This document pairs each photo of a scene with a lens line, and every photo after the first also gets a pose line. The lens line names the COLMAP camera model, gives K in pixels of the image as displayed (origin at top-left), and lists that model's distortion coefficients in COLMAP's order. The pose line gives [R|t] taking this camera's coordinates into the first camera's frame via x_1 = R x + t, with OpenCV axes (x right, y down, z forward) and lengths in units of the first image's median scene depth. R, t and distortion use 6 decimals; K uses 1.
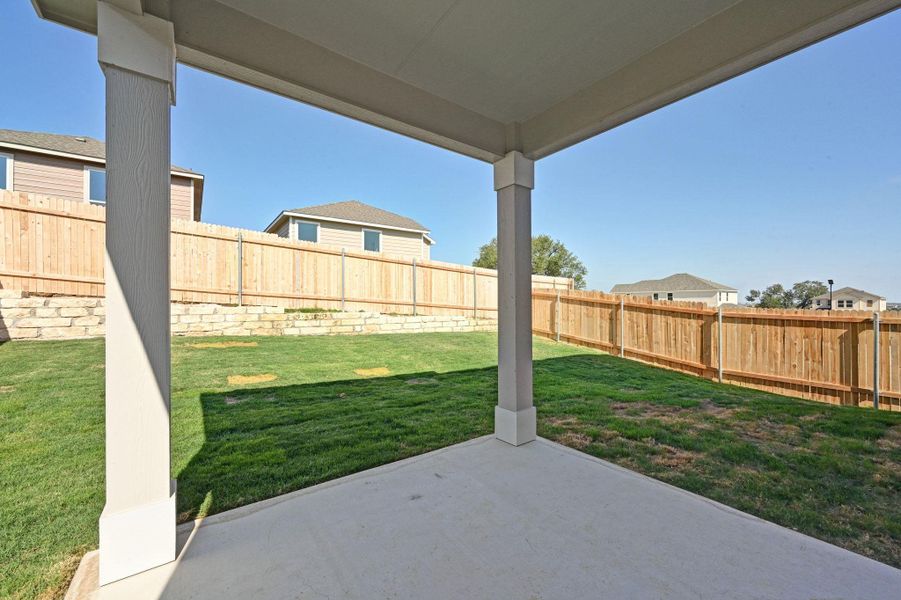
lens RADIAL K [[356.6, 0, 452.7], [0, 356.6, 300.9], [0, 0, 1]] dist [-0.000994, 0.000330]
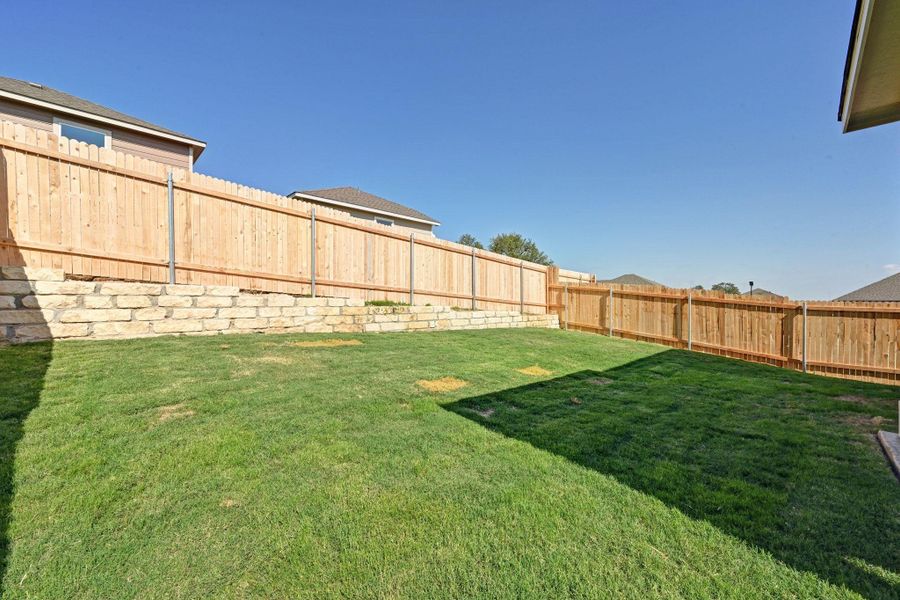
lens RADIAL K [[356.2, 0, 452.2], [0, 356.2, 303.9], [0, 0, 1]] dist [-0.000994, 0.000330]
pose [[0.988101, 0.002959, 0.153777, -0.377836], [-0.004831, 0.999919, 0.011798, 0.017653], [-0.153729, -0.012400, 0.988035, 0.122448]]
